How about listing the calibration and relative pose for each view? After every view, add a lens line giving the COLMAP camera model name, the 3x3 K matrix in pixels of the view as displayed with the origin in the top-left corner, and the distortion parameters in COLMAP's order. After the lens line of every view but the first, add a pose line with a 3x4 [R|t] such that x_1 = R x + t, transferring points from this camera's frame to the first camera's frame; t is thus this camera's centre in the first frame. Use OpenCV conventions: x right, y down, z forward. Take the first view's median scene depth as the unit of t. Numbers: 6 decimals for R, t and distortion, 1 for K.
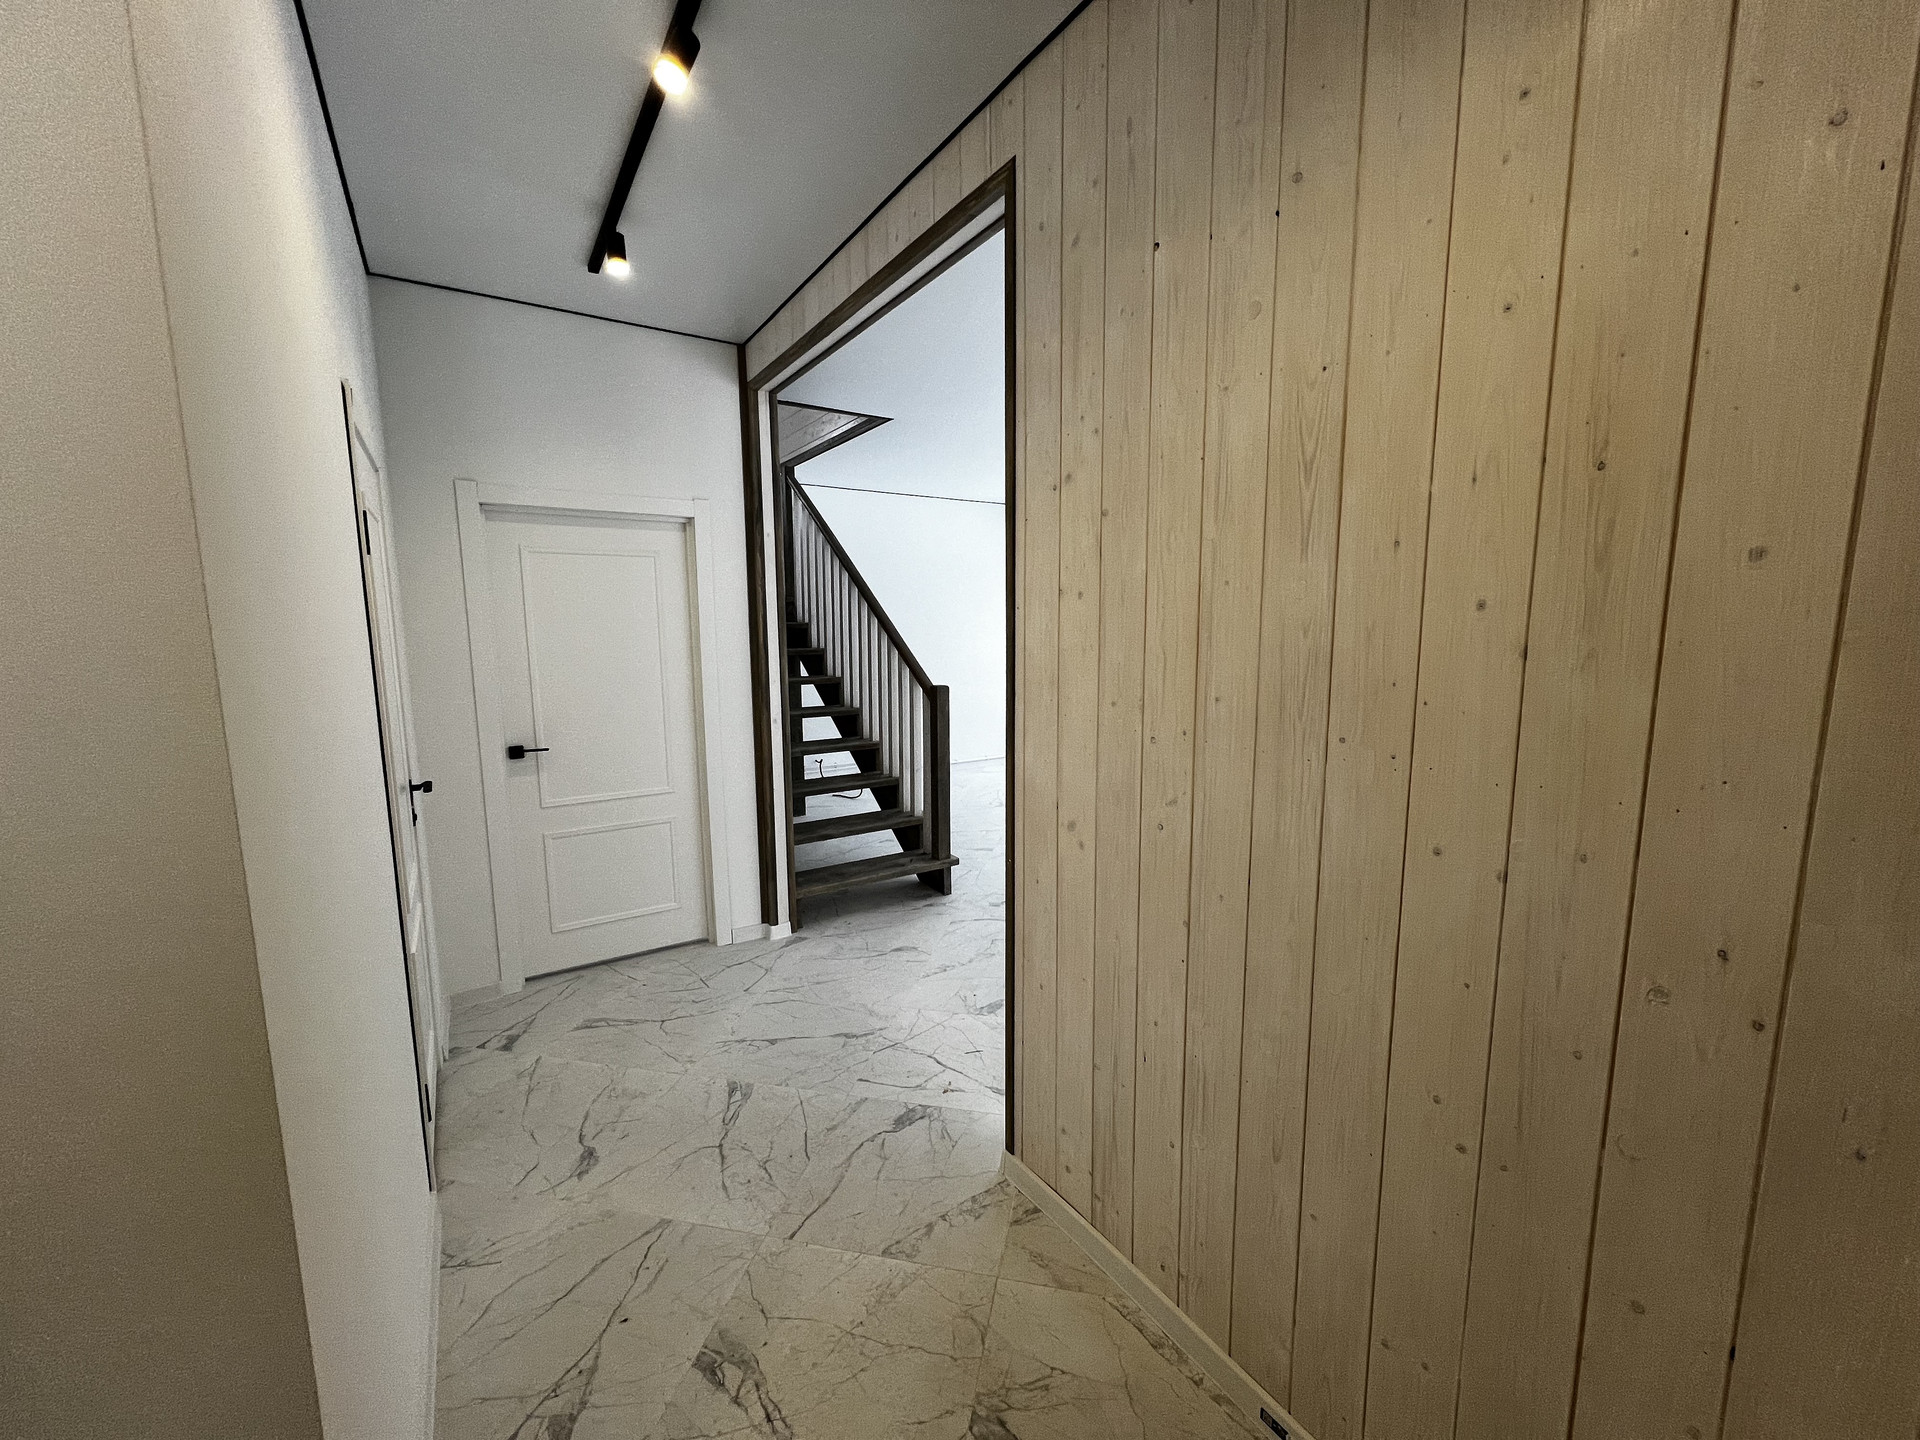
lens RADIAL K [[764.6, 0, 959.6], [0, 764.6, 725.9], [0, 0, 1]] dist [-0.001114, 0.000109]
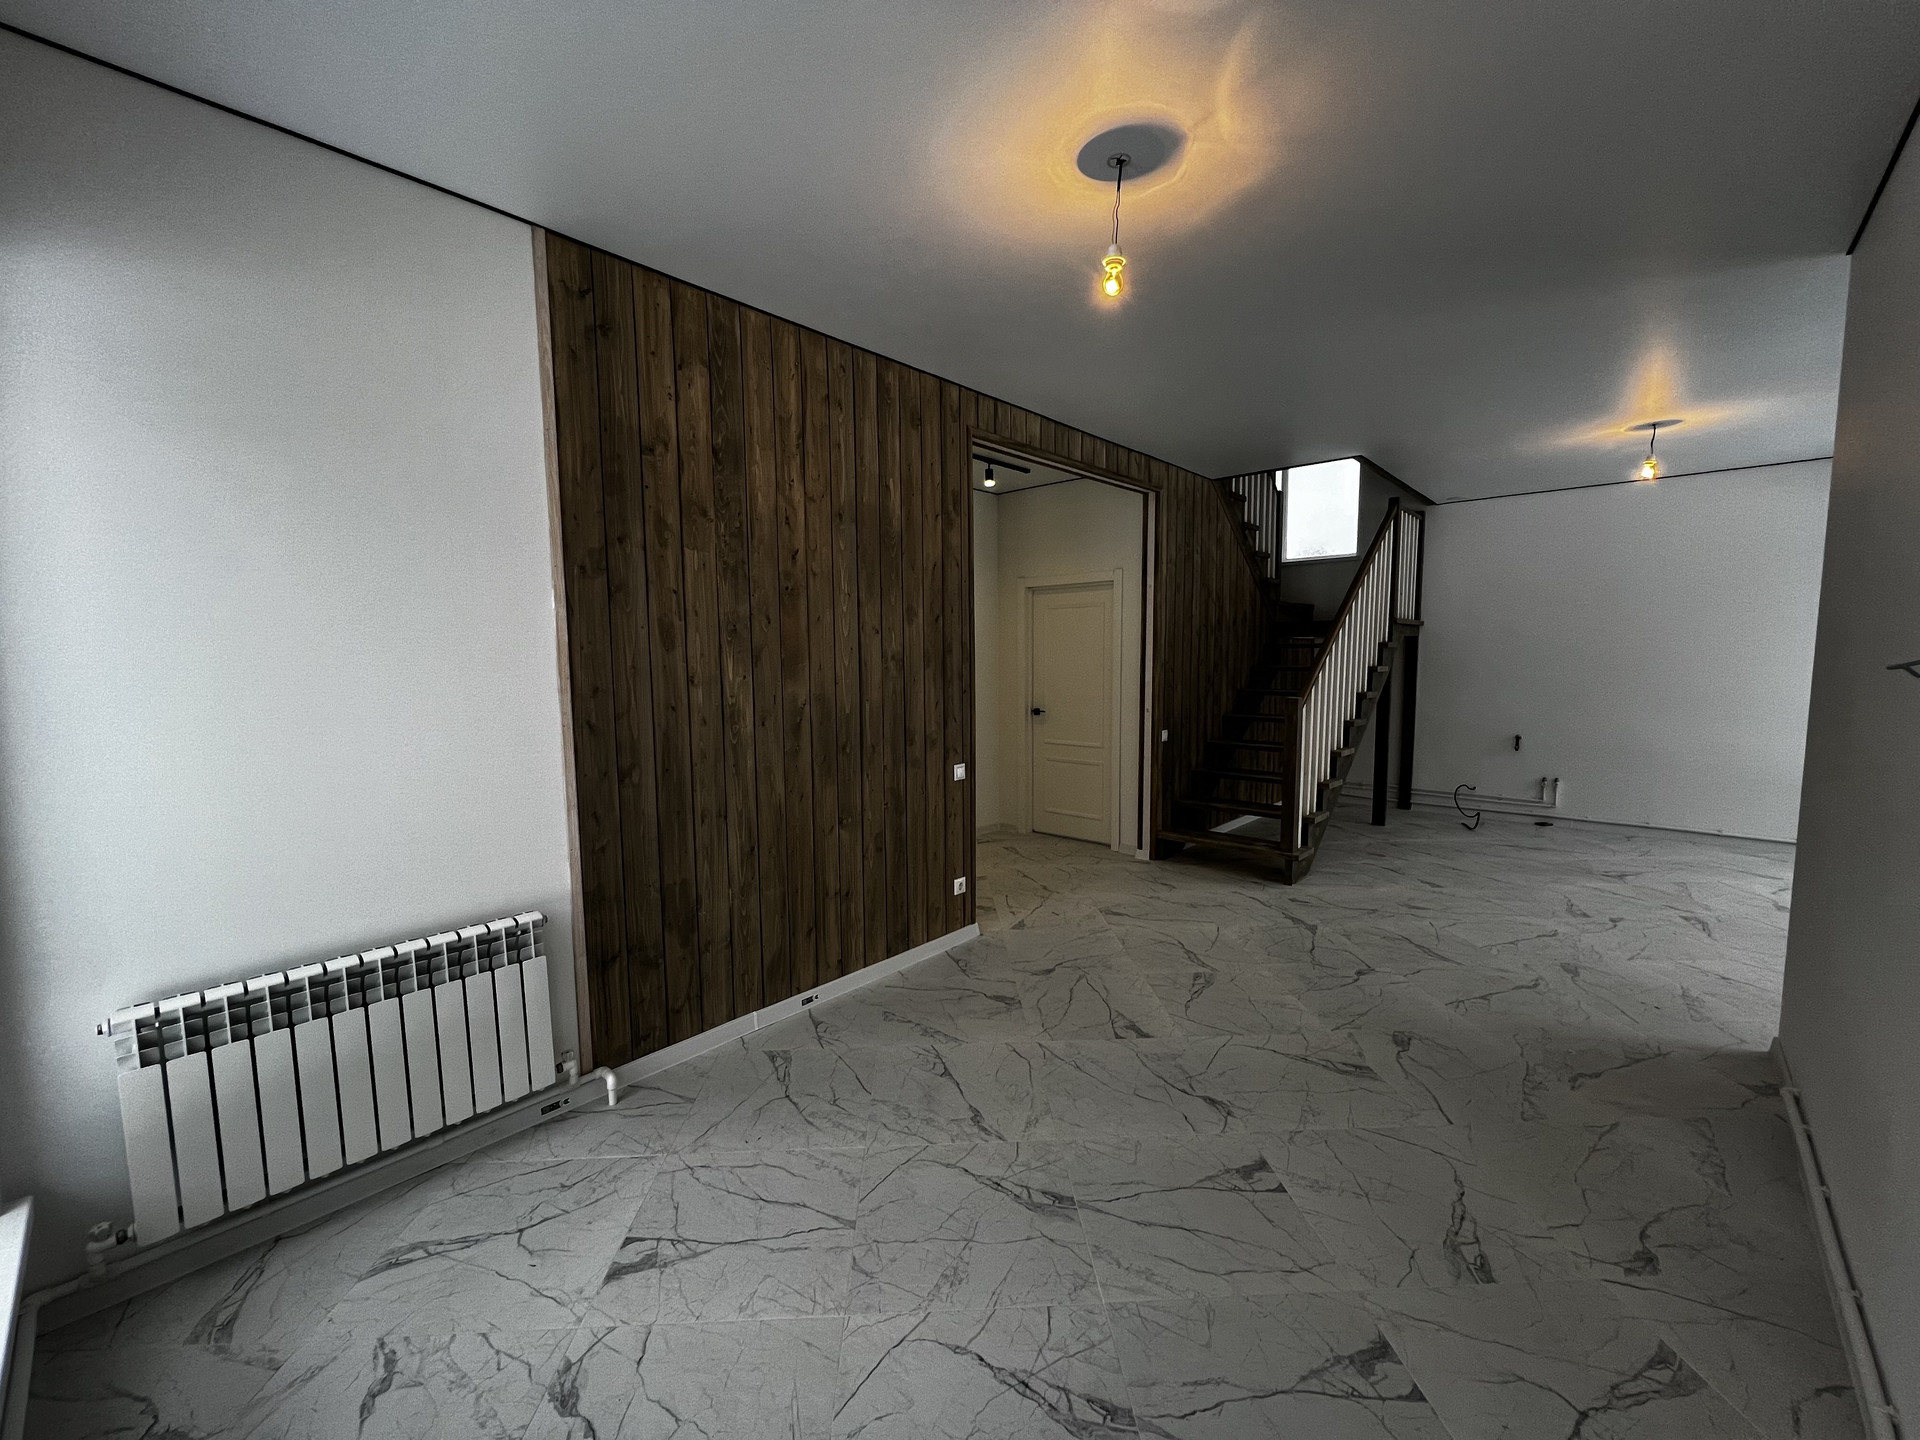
lens RADIAL K [[764.6, 0, 959.6], [0, 764.6, 725.9], [0, 0, 1]] dist [-0.001114, 0.000109]
pose [[0.256212, 0.096513, -0.961790, 1.586508], [-0.122509, 0.990221, 0.066730, -0.045262], [0.958826, 0.100731, 0.265530, 0.377637]]
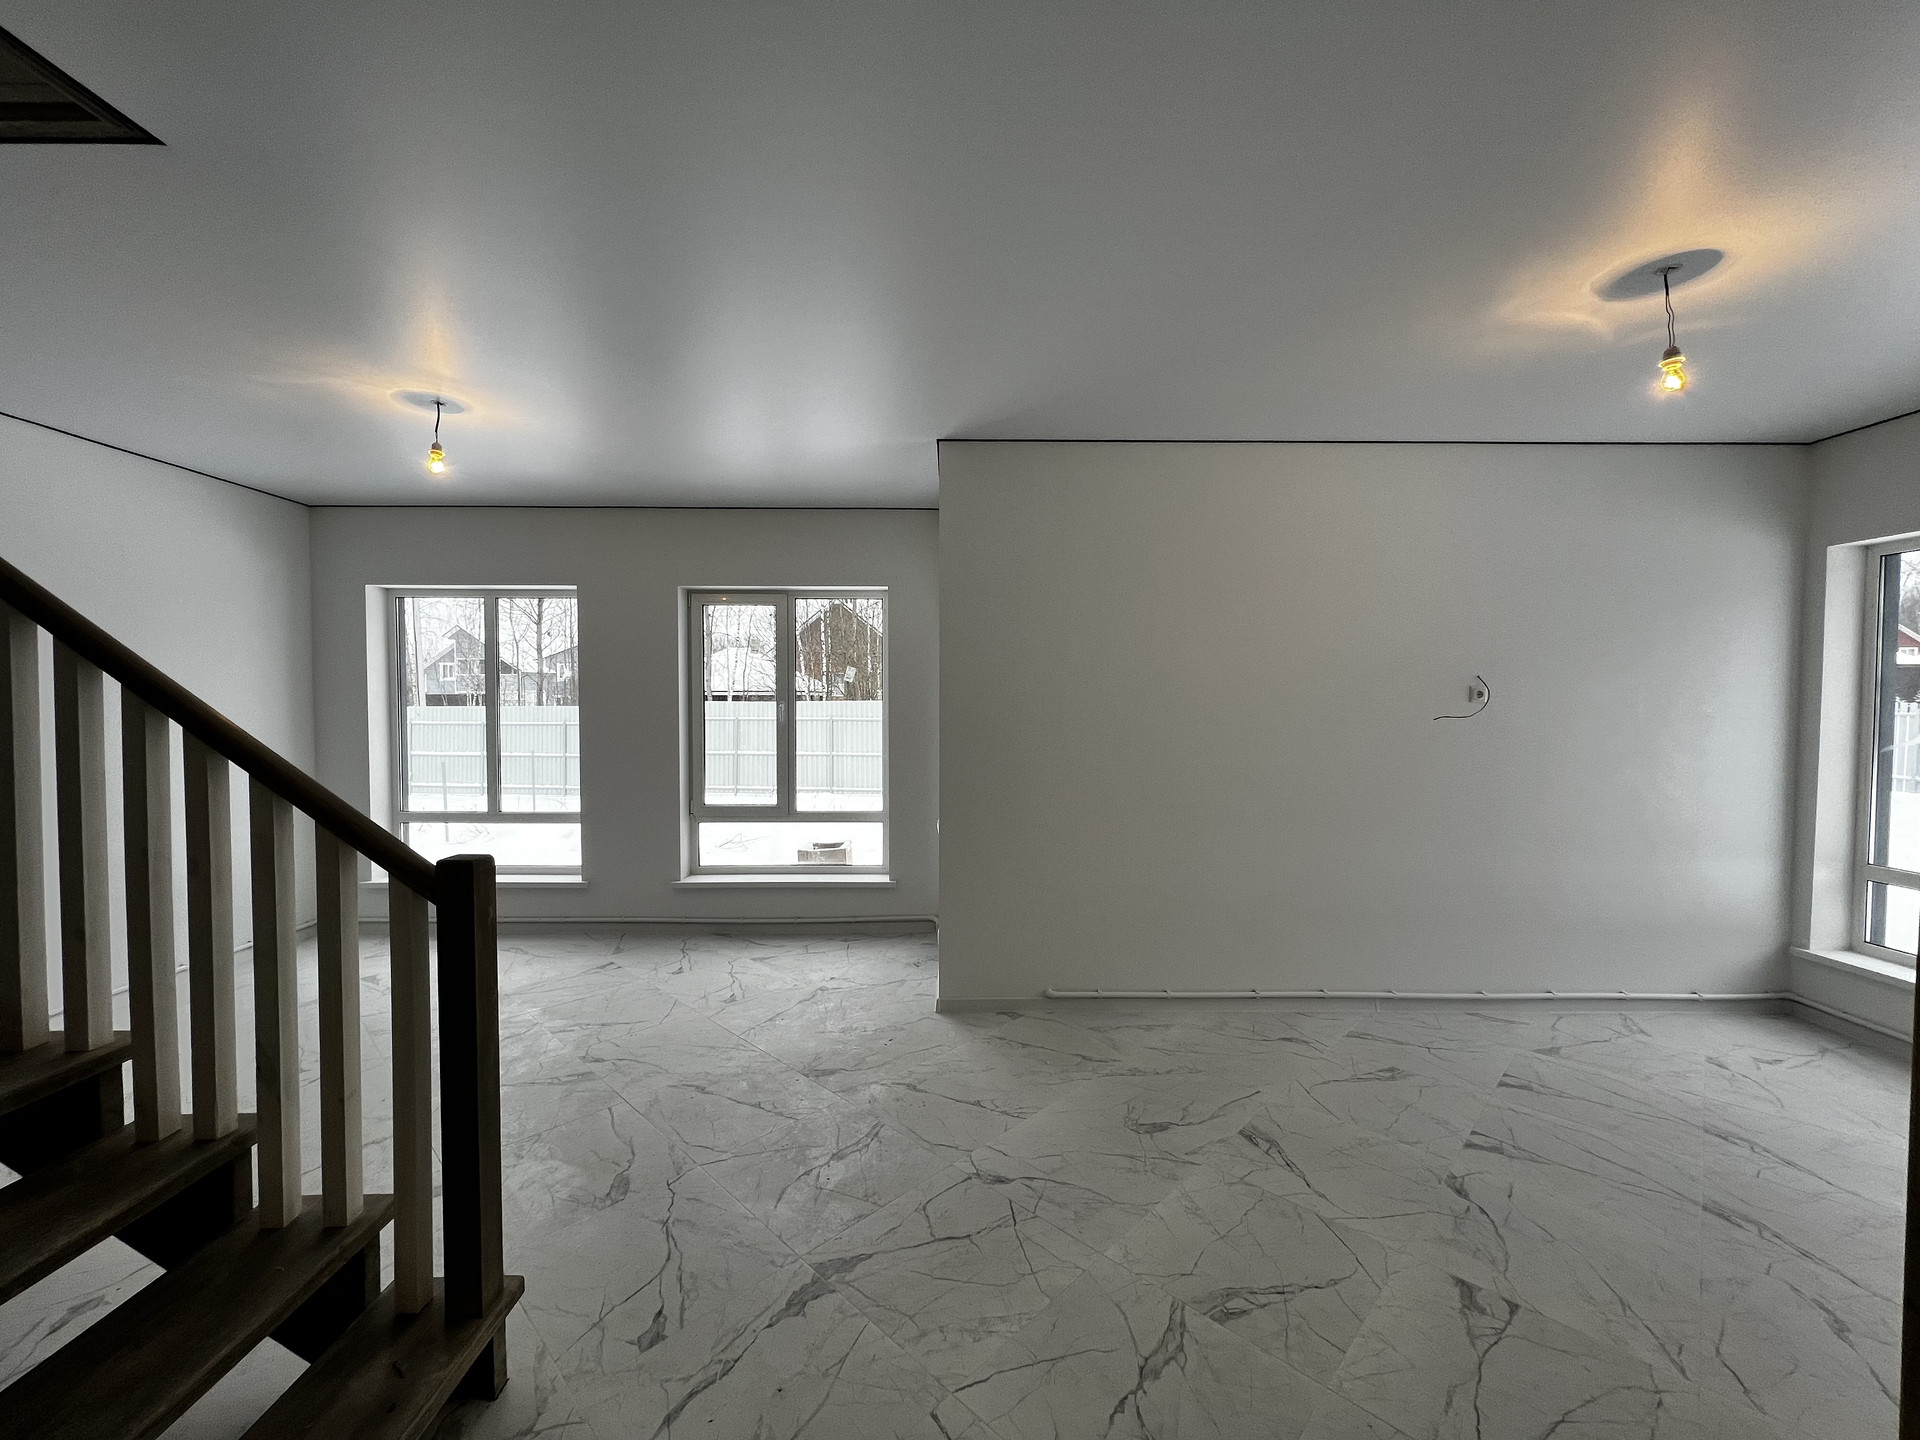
lens RADIAL K [[764.6, 0, 959.6], [0, 764.6, 725.9], [0, 0, 1]] dist [-0.001114, 0.000109]
pose [[0.532850, -0.018894, 0.845999, -0.368404], [0.107576, 0.993152, -0.045576, -0.126219], [-0.839344, 0.115294, 0.531234, 0.963586]]
